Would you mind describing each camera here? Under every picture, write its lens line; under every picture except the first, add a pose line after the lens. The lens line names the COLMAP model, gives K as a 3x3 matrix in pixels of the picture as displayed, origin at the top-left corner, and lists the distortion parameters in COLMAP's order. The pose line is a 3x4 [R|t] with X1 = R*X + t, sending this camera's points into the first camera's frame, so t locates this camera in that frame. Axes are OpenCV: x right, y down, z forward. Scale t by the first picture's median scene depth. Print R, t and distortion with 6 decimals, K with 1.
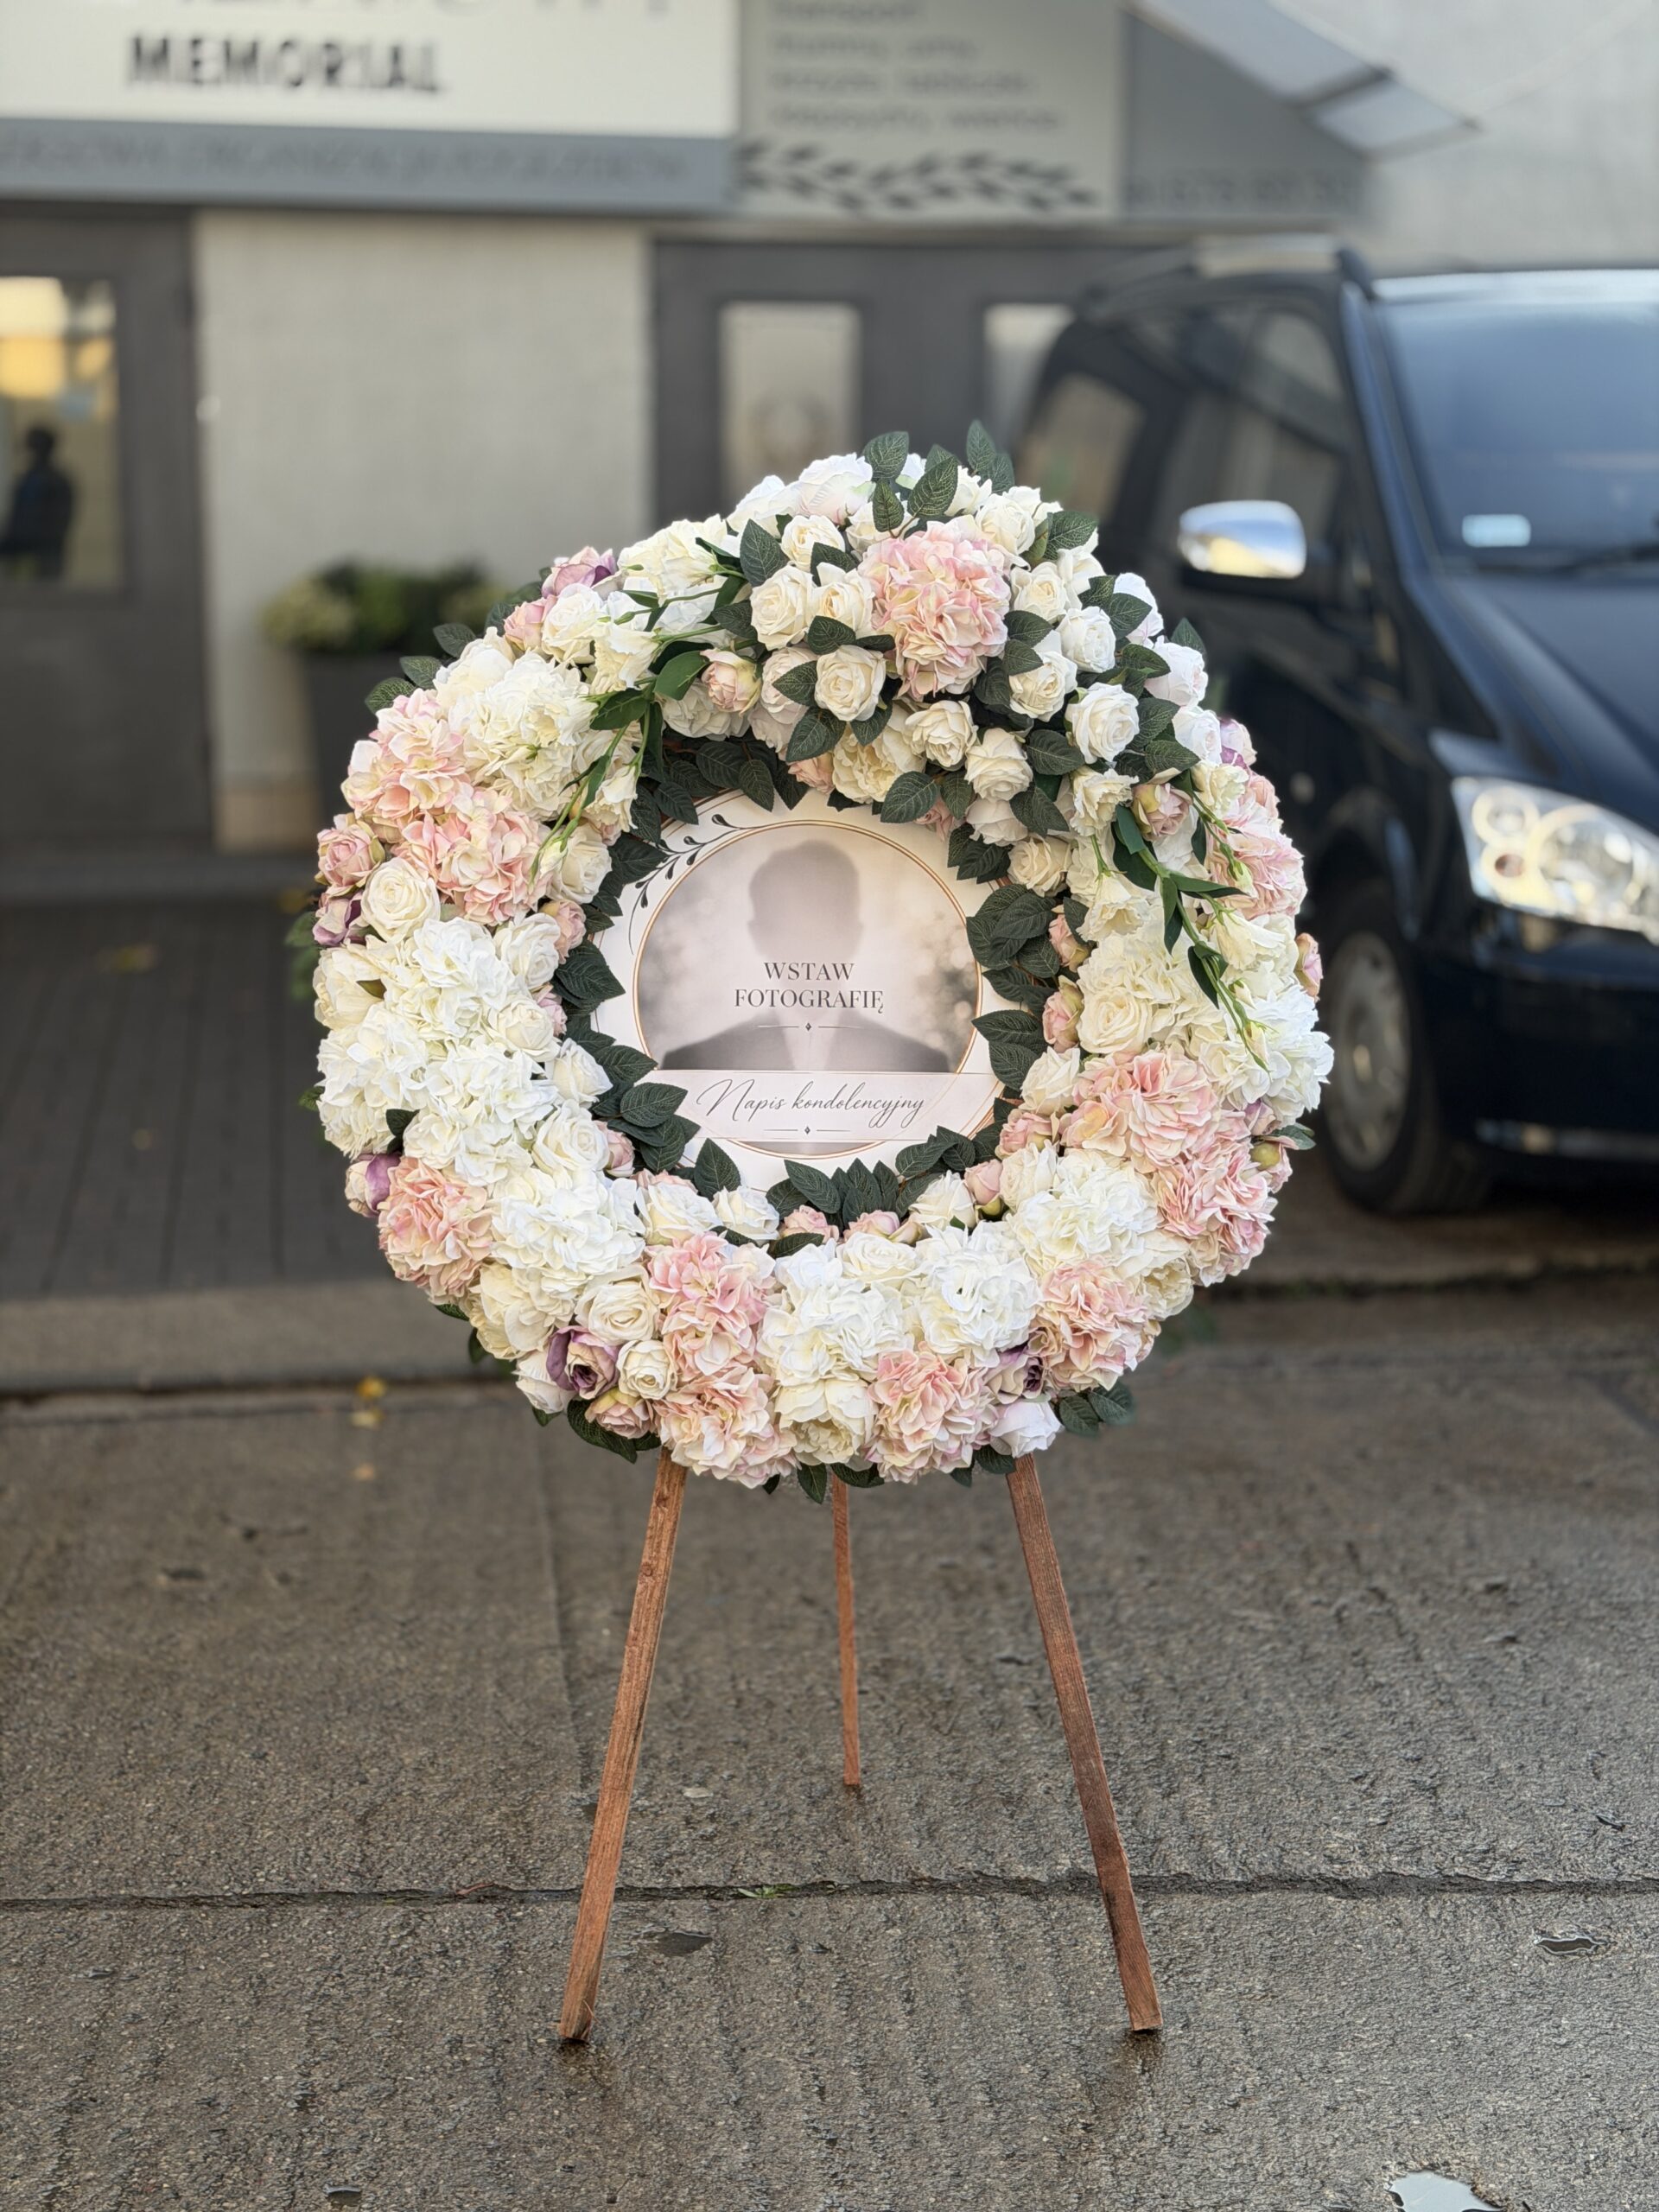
lens RADIAL K [[3127.0, 0, 832.7], [0, 3127.0, 1104.6], [0, 0, 1]] dist [0.076489, 0.000000]
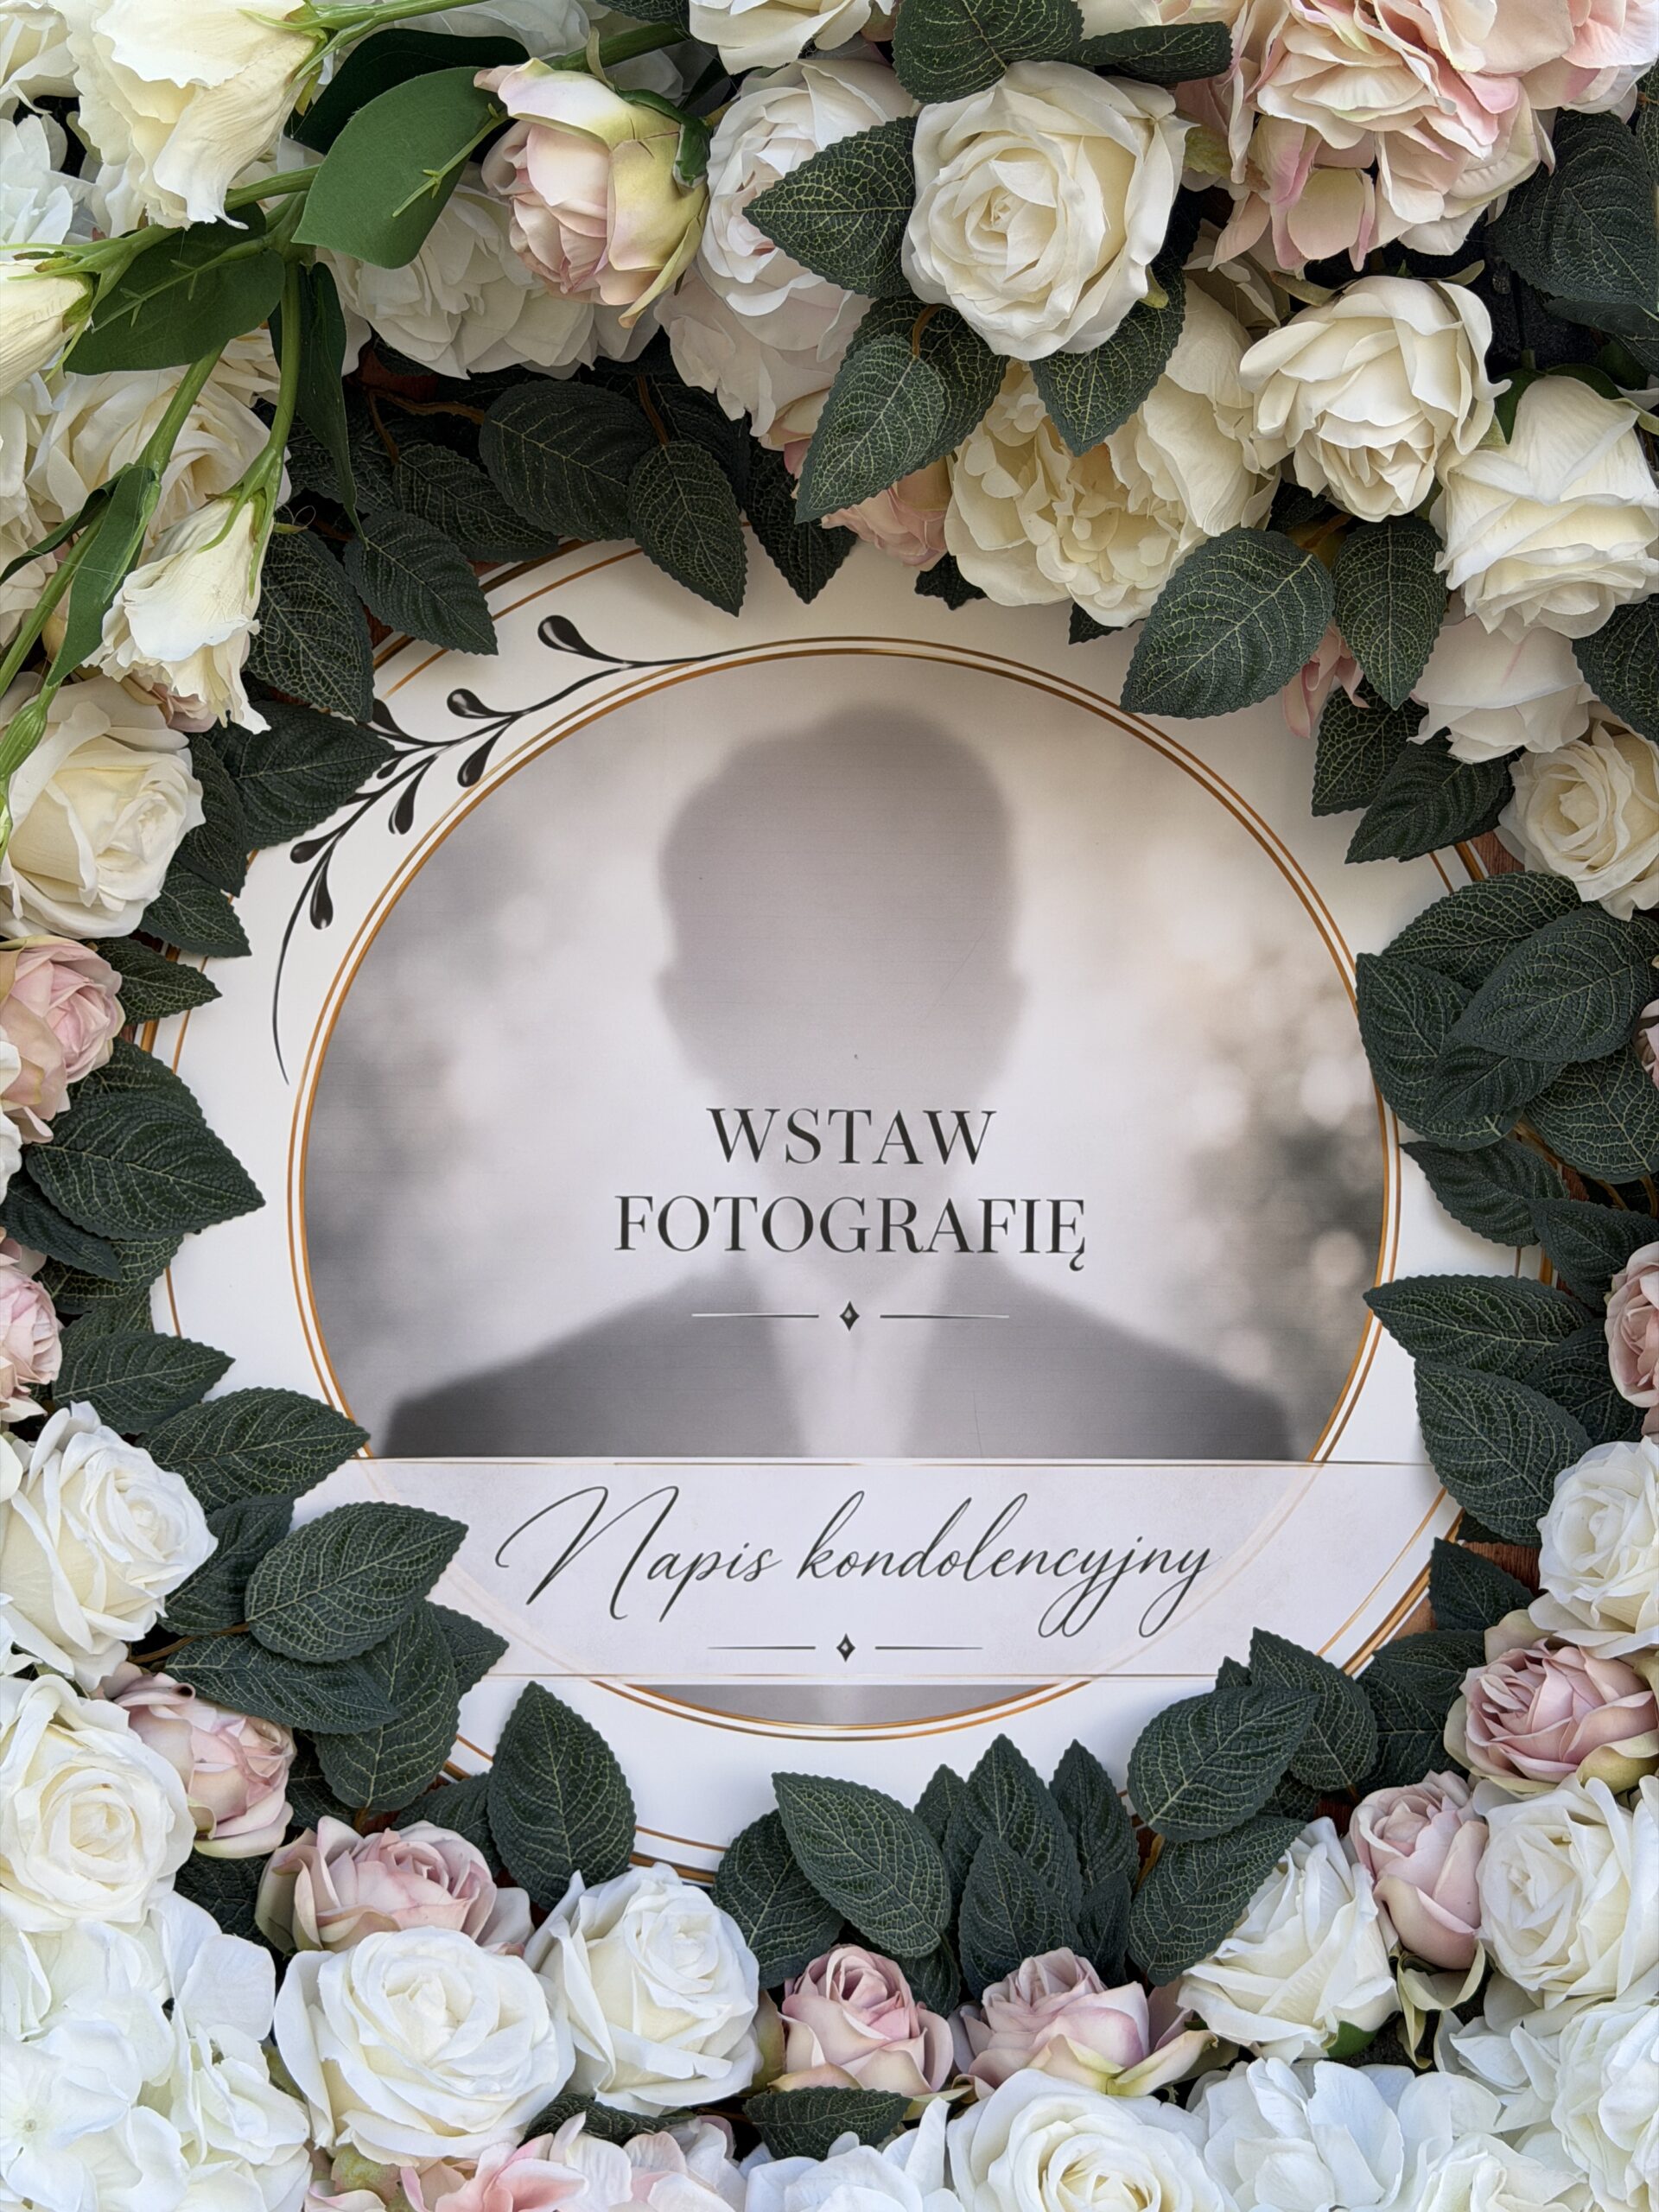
lens RADIAL K [[3127.0, 0, 833.9], [0, 3127.0, 1114.4], [0, 0, 1]] dist [0.076489, 0.000000]
pose [[0.999512, 0.002313, 0.031139, -0.019425], [-0.008929, 0.976780, 0.214057, -0.113353], [-0.029921, -0.214231, 0.976325, 0.701876]]
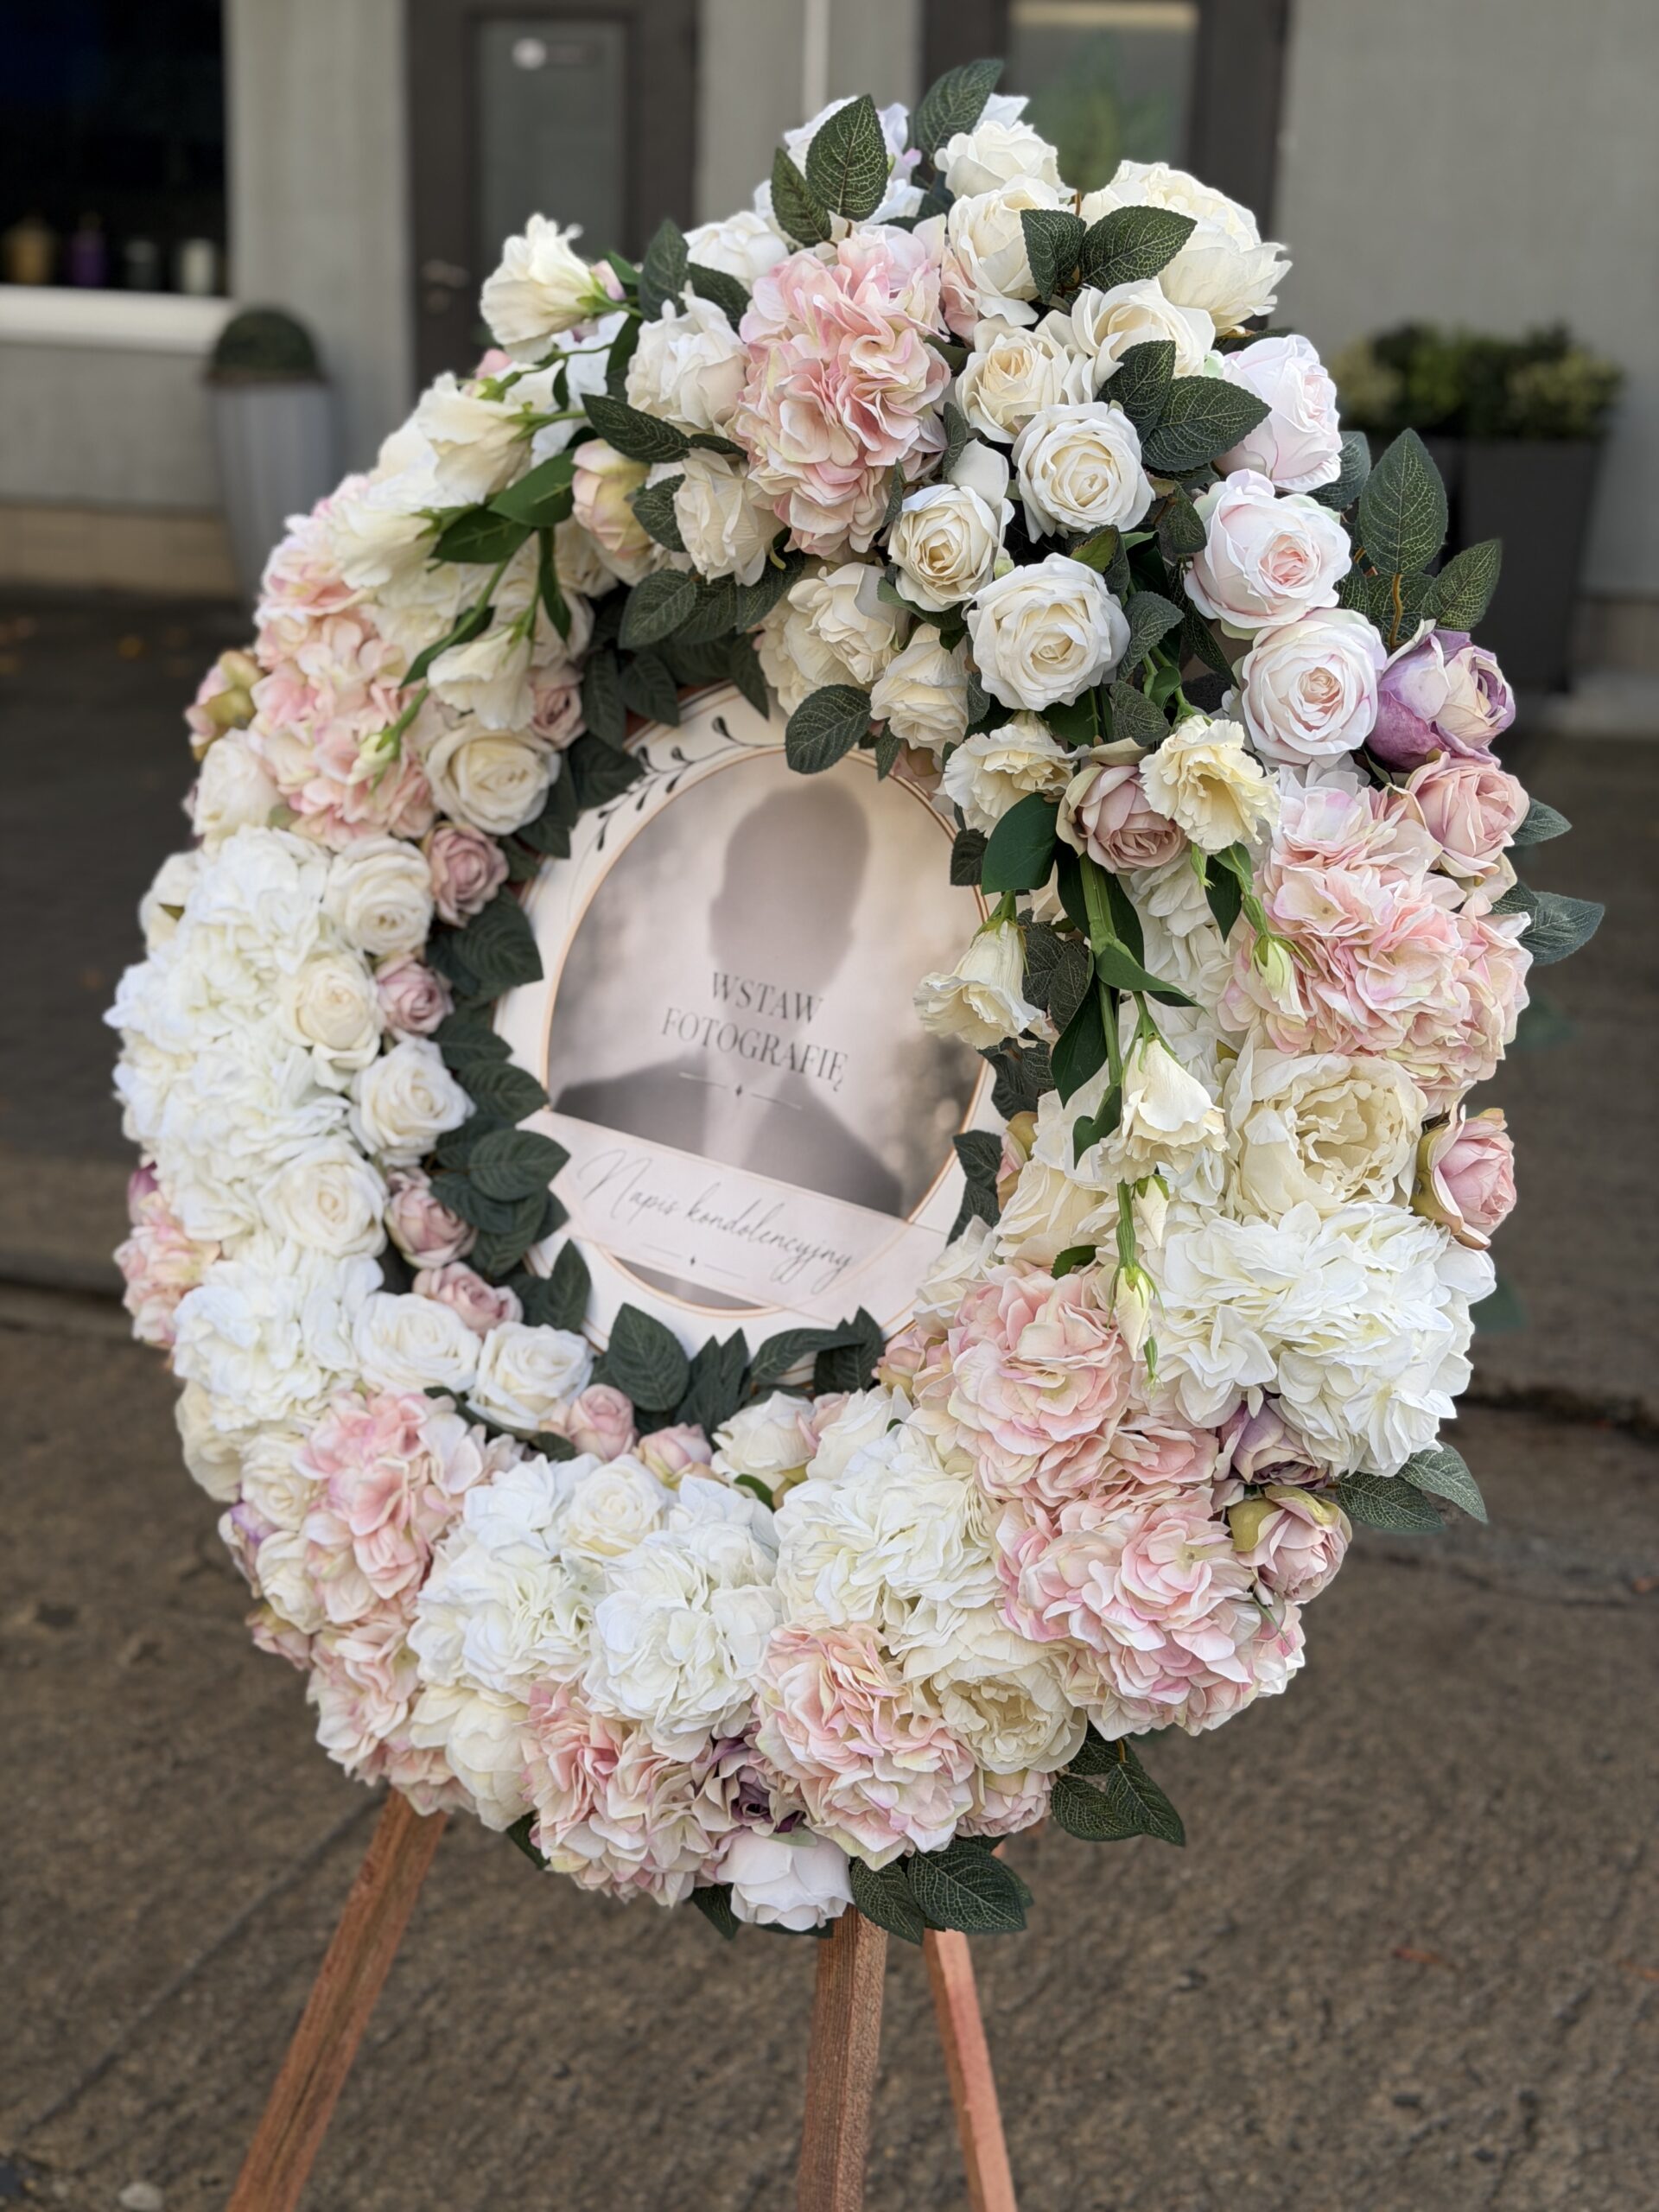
lens RADIAL K [[3127.0, 0, 822.3], [0, 3127.0, 1095.4], [0, 0, 1]] dist [0.076489, 0.000000]
pose [[0.727952, 0.195192, -0.657257, 0.399236], [-0.137110, 0.980699, 0.139390, -0.110255], [0.671779, -0.011353, 0.740665, 0.573705]]
